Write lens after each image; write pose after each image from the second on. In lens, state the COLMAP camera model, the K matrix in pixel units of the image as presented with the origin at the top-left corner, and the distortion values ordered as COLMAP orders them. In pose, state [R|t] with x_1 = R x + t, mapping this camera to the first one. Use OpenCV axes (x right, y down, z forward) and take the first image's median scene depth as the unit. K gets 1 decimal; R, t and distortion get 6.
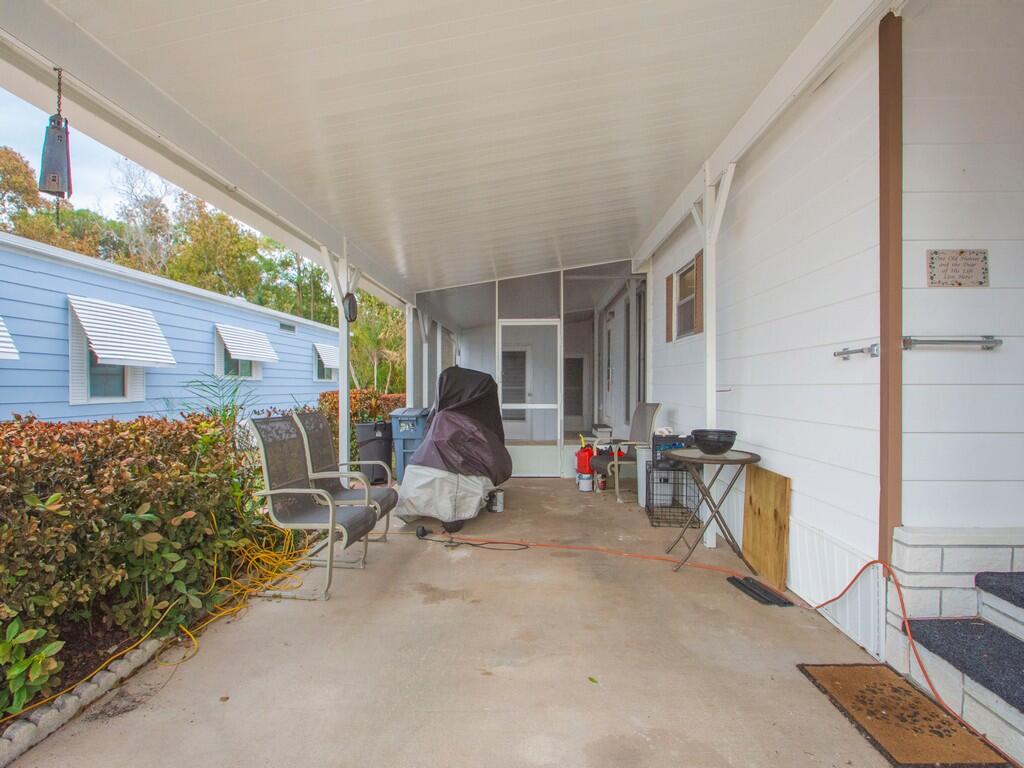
lens RADIAL K [[516.7, 0, 510.4], [0, 516.7, 391.5], [0, 0, 1]] dist [-0.000145, -0.000427]
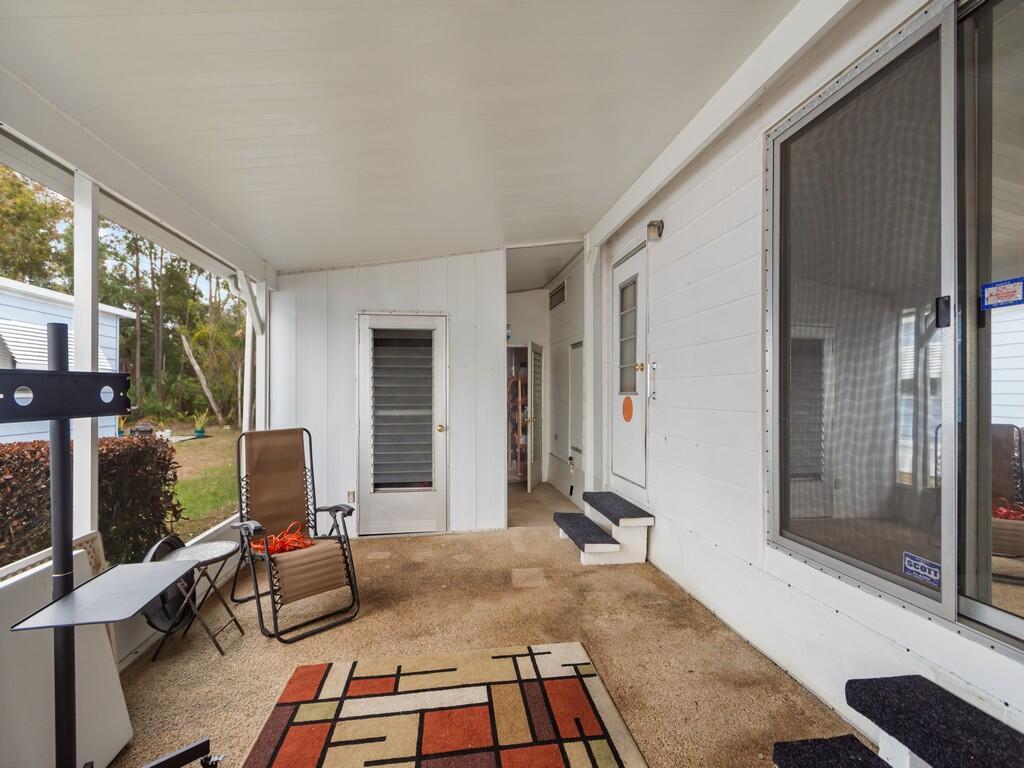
lens RADIAL K [[469.9, 0, 514.1], [0, 469.9, 393.0], [0, 0, 1]] dist [0.000822, -0.001130]
pose [[0.982436, -0.004856, 0.186538, 0.048357], [0.007907, 0.999847, -0.015619, -0.035823], [-0.186434, 0.016820, 0.982323, 1.256941]]
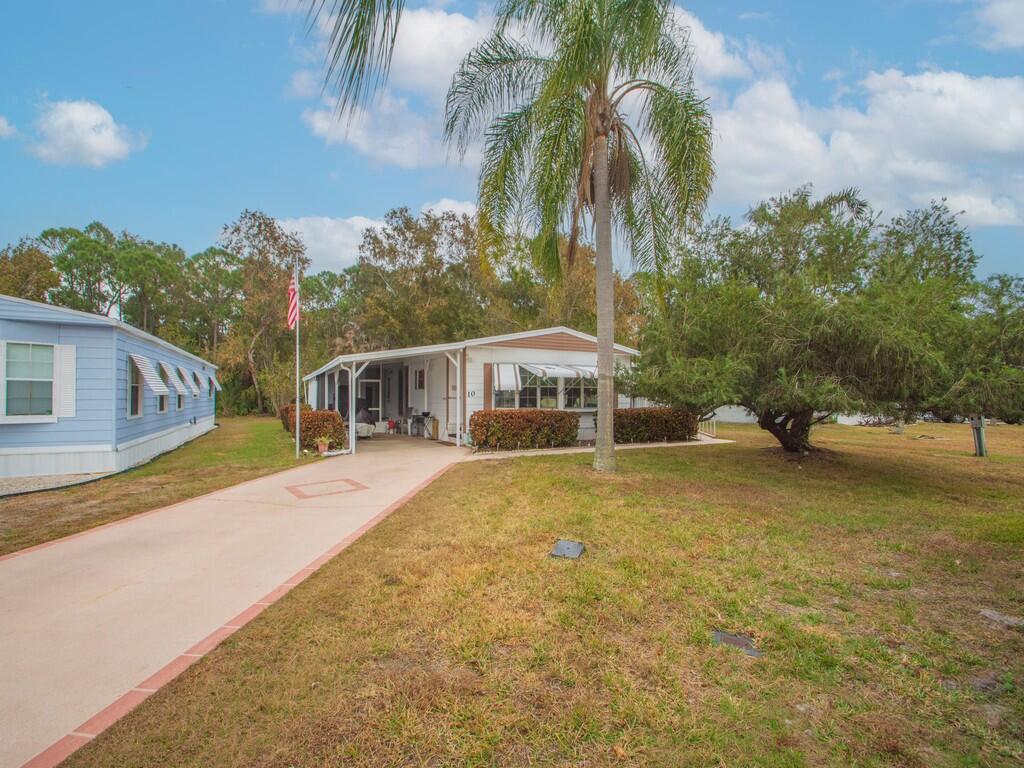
lens RADIAL K [[469.9, 0, 514.1], [0, 469.9, 393.0], [0, 0, 1]] dist [0.000822, -0.001130]
pose [[0.865836, 0.002437, 0.500322, -0.760105], [0.005537, 0.999880, -0.014453, -0.025539], [-0.500298, 0.015284, 0.865719, -2.232402]]
